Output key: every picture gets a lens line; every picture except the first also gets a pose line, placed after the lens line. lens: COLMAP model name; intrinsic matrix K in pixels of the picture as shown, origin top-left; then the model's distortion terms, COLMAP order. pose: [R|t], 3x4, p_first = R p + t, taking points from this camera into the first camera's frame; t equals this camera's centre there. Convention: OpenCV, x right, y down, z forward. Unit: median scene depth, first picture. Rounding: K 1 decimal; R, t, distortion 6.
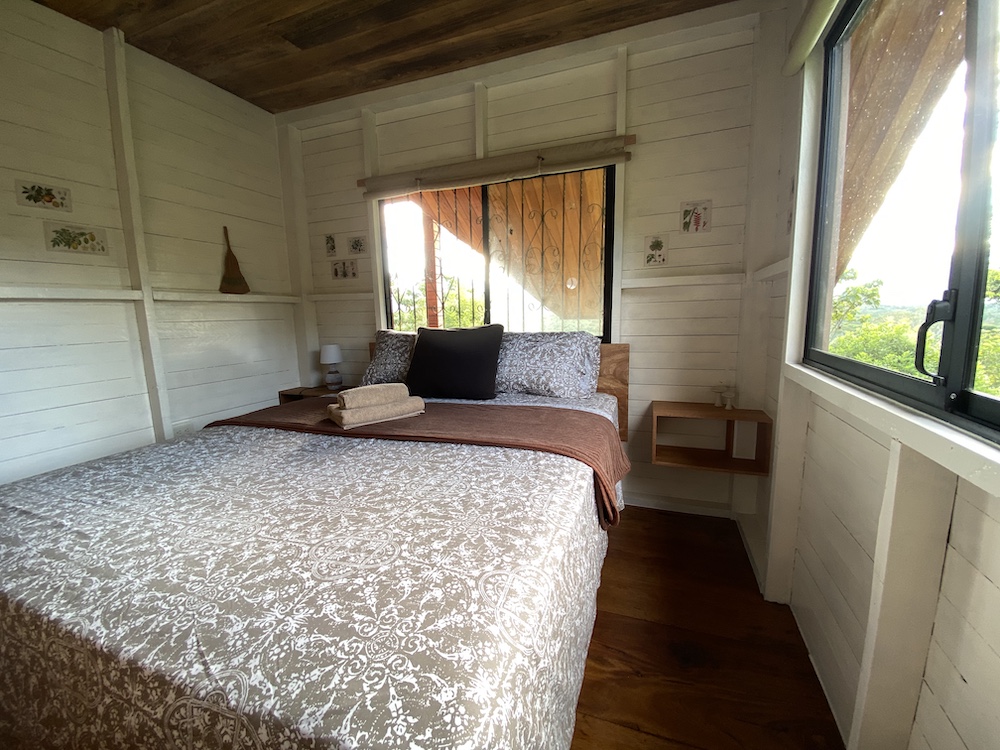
lens RADIAL K [[405.5, 0, 500.0], [0, 405.5, 375.0], [0, 0, 1]] dist [0.012839, -0.016911]
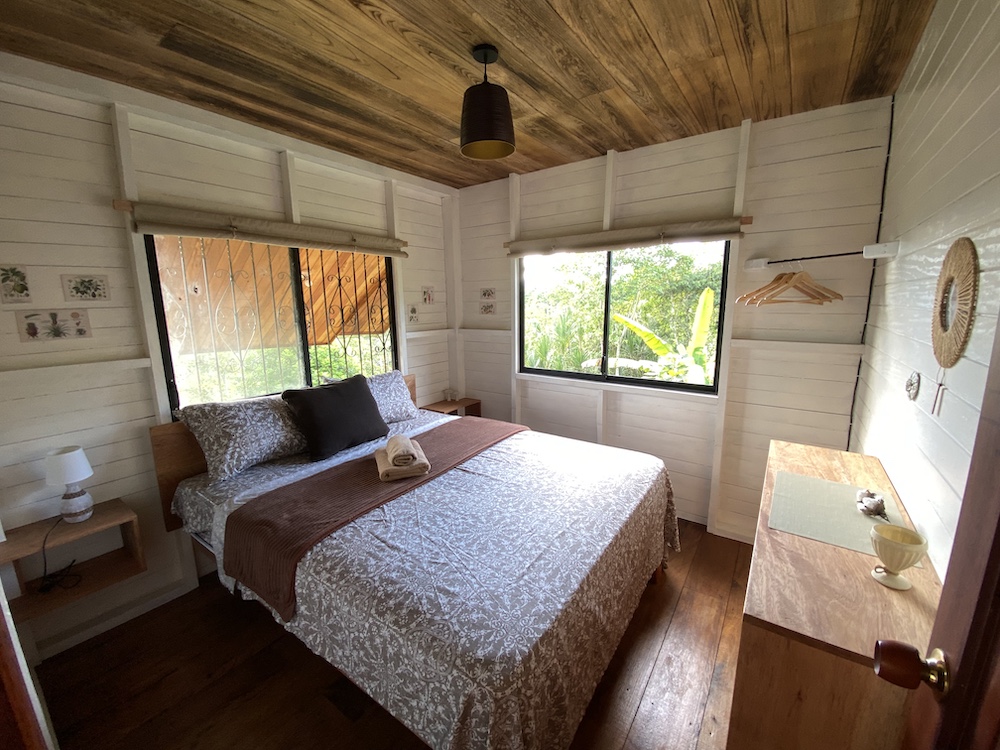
lens RADIAL K [[405.5, 0, 500.0], [0, 405.5, 375.0], [0, 0, 1]] dist [0.012839, -0.016911]
pose [[0.251128, -0.152035, 0.955939, -1.096011], [0.153772, 0.981312, 0.115674, -0.209108], [-0.955662, 0.117948, 0.269813, 0.289936]]
